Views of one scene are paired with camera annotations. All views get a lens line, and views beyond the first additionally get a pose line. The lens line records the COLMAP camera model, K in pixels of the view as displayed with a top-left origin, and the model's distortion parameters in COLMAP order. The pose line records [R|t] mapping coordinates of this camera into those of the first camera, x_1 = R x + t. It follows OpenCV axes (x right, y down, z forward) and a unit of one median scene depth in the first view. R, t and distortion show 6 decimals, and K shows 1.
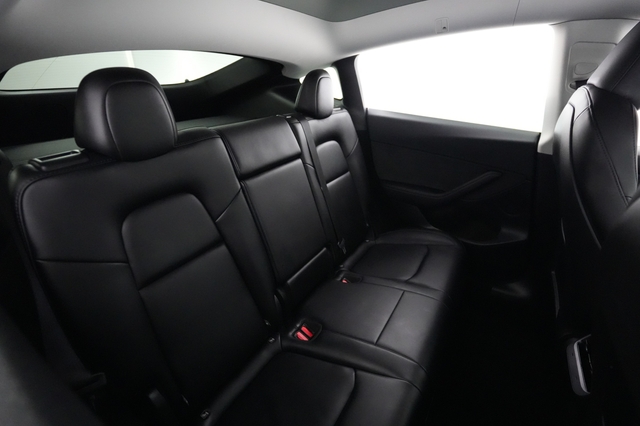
lens RADIAL K [[334.0, 0, 320.0], [0, 334.0, 213.0], [0, 0, 1]] dist [-0.023855, -0.000221]
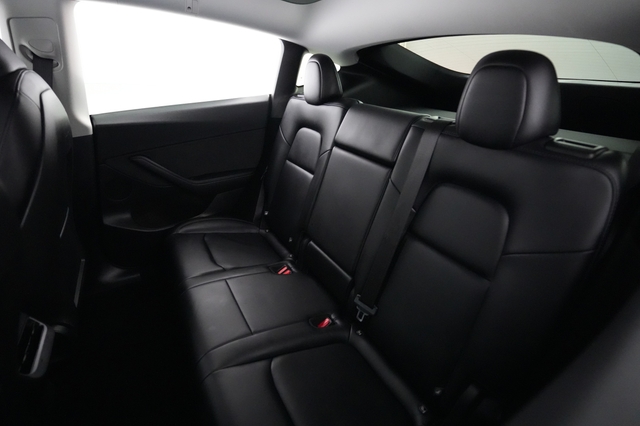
lens RADIAL K [[315.9, 0, 320.0], [0, 315.9, 213.0], [0, 0, 1]] dist [0.000356, 0.000047]
pose [[-0.514716, 0.373156, -0.771895, 0.633523], [-0.340087, 0.737592, 0.583351, -0.469136], [0.787025, 0.562771, -0.252745, 1.133082]]
